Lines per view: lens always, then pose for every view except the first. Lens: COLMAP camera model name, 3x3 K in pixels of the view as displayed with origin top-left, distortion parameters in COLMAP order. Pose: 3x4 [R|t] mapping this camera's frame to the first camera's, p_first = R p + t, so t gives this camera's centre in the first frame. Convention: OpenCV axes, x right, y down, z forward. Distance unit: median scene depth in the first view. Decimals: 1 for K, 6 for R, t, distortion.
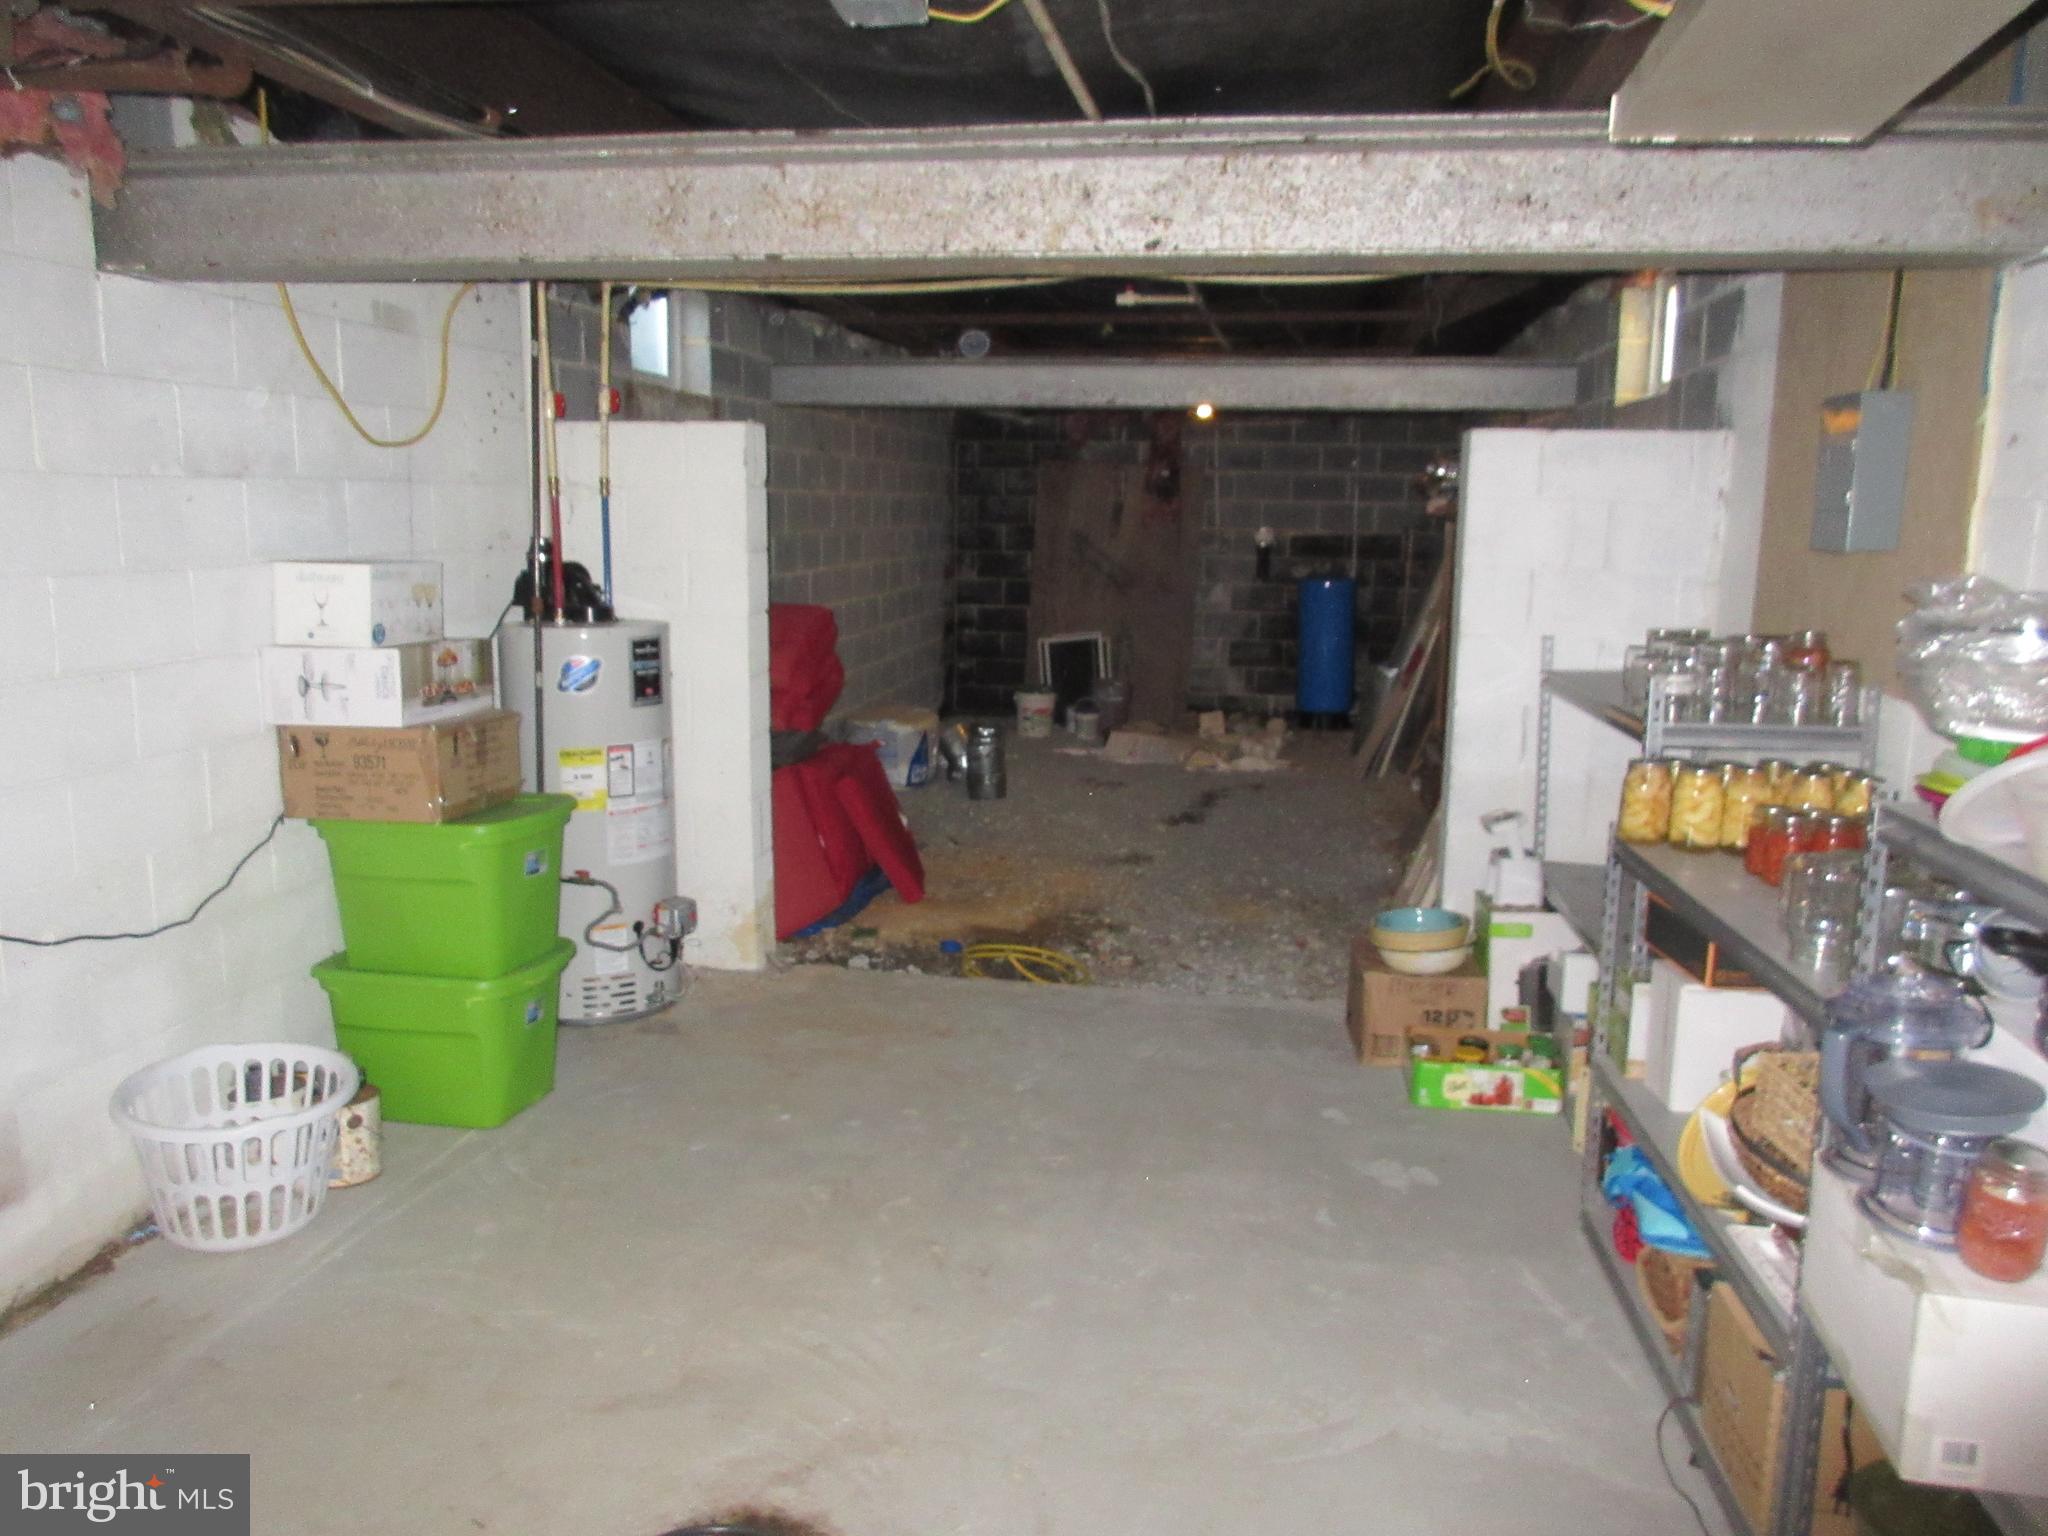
lens RADIAL K [[1537.2, 0, 1024.0], [0, 1537.2, 768.0], [0, 0, 1]] dist [-0.002279, -0.002017]
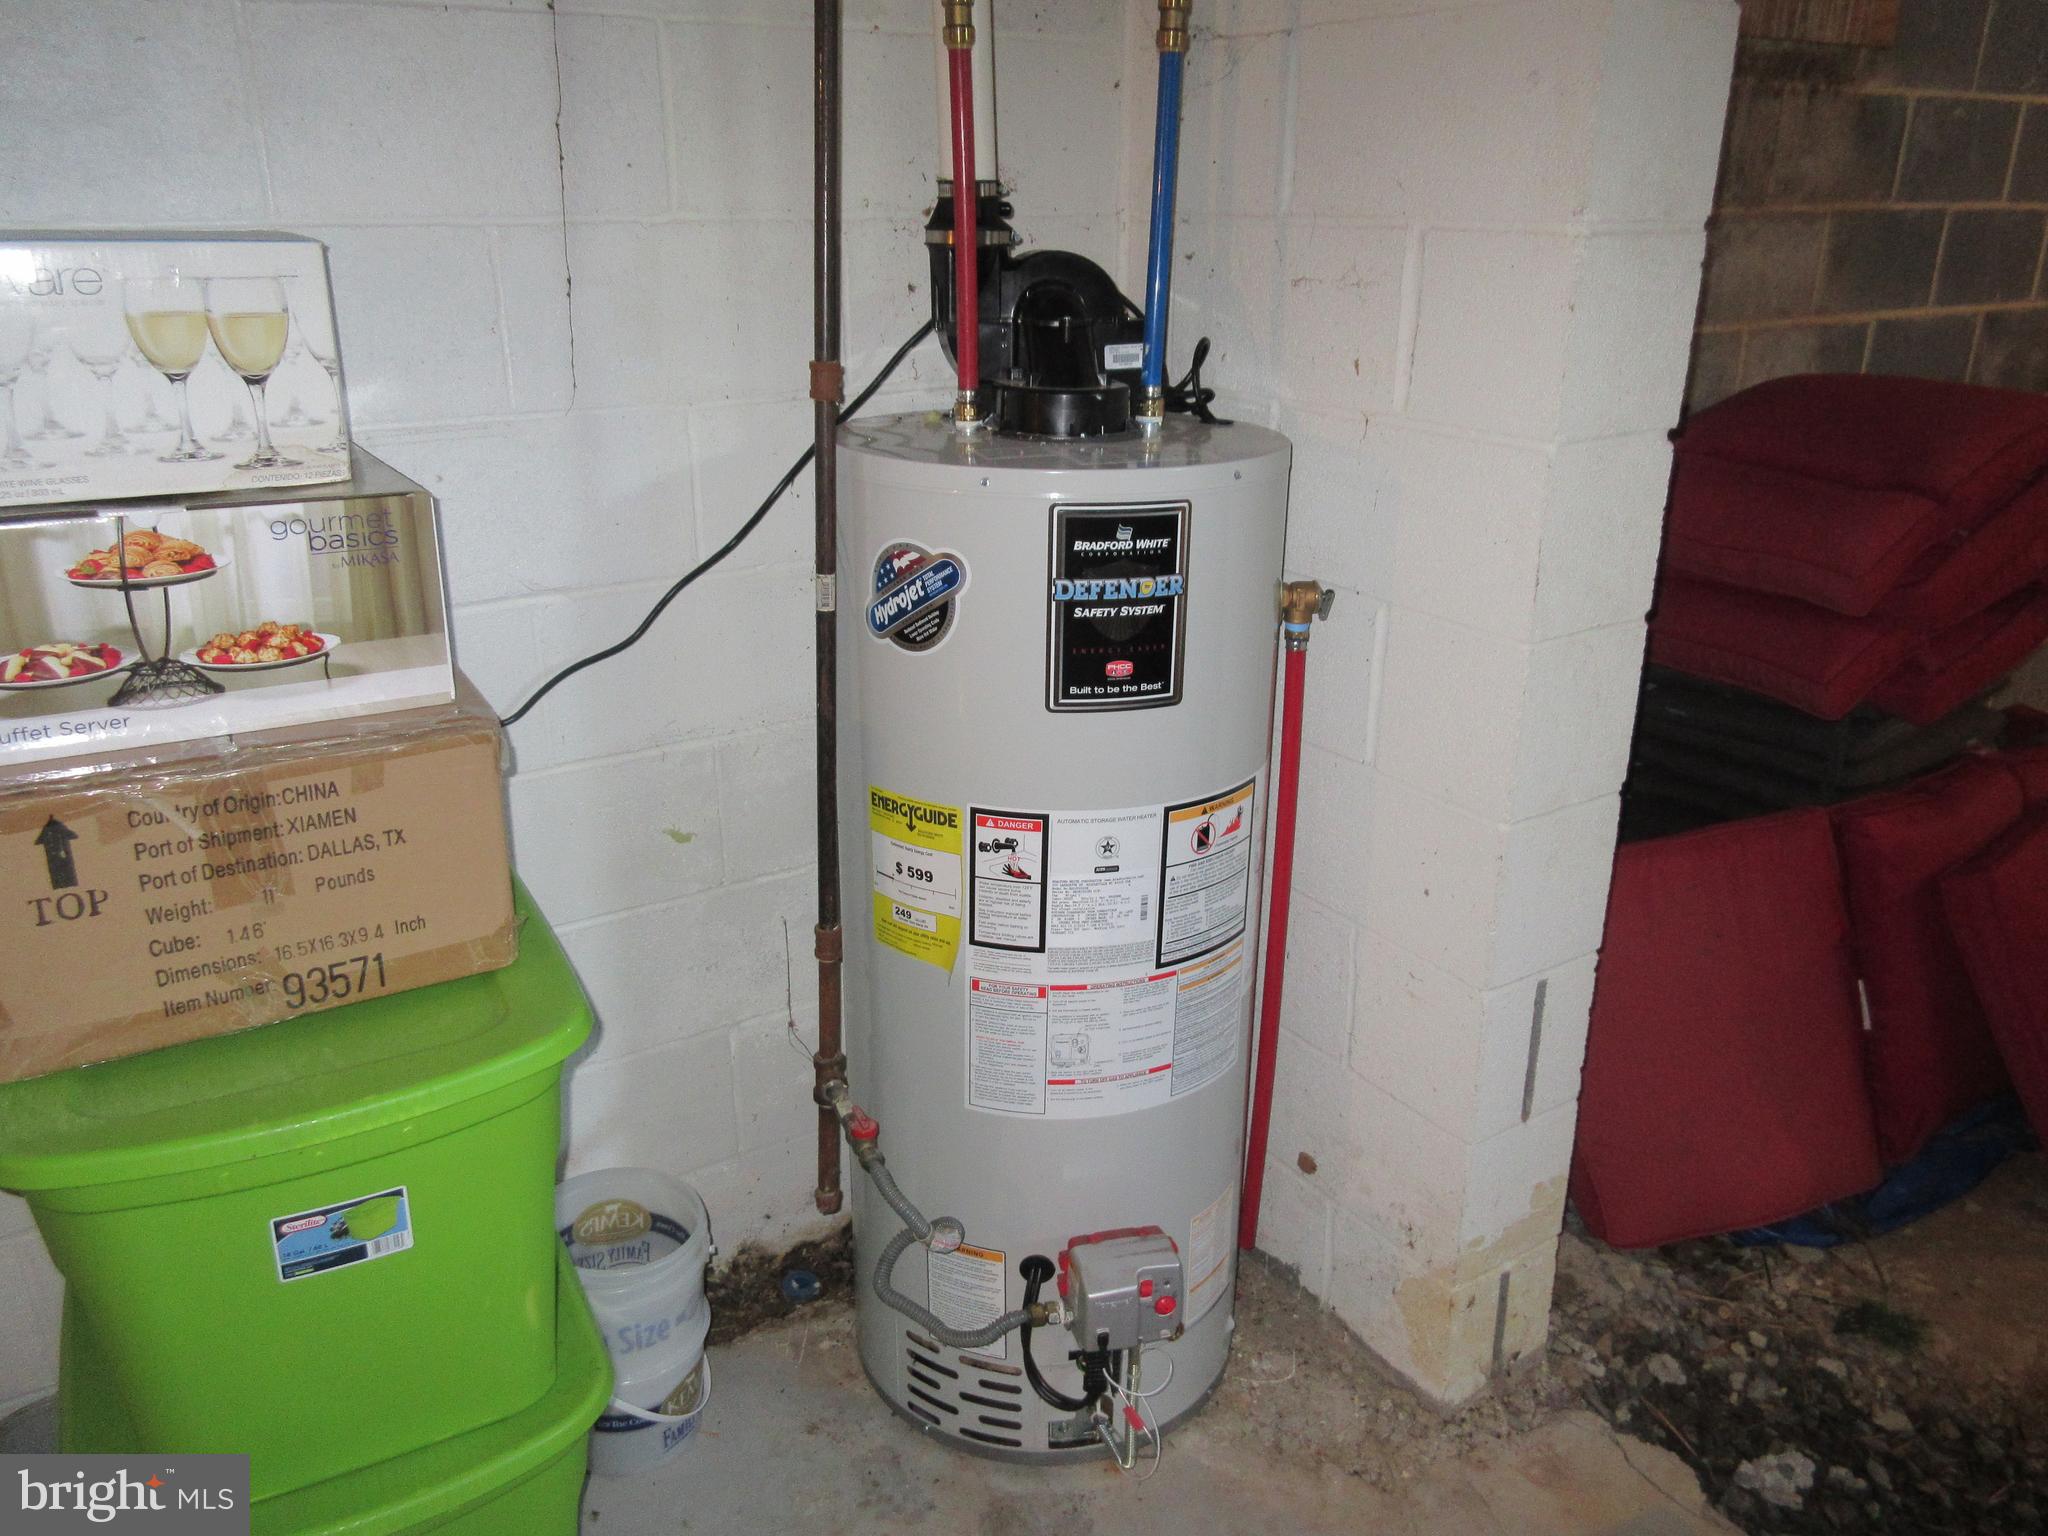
lens RADIAL K [[1537.2, 0, 1024.0], [0, 1537.2, 768.0], [0, 0, 1]] dist [-0.002279, -0.002017]
pose [[0.667303, 0.253397, -0.700355, -0.021125], [-0.118050, 0.964441, 0.236468, -0.106662], [0.735371, -0.075119, 0.673488, 0.773844]]
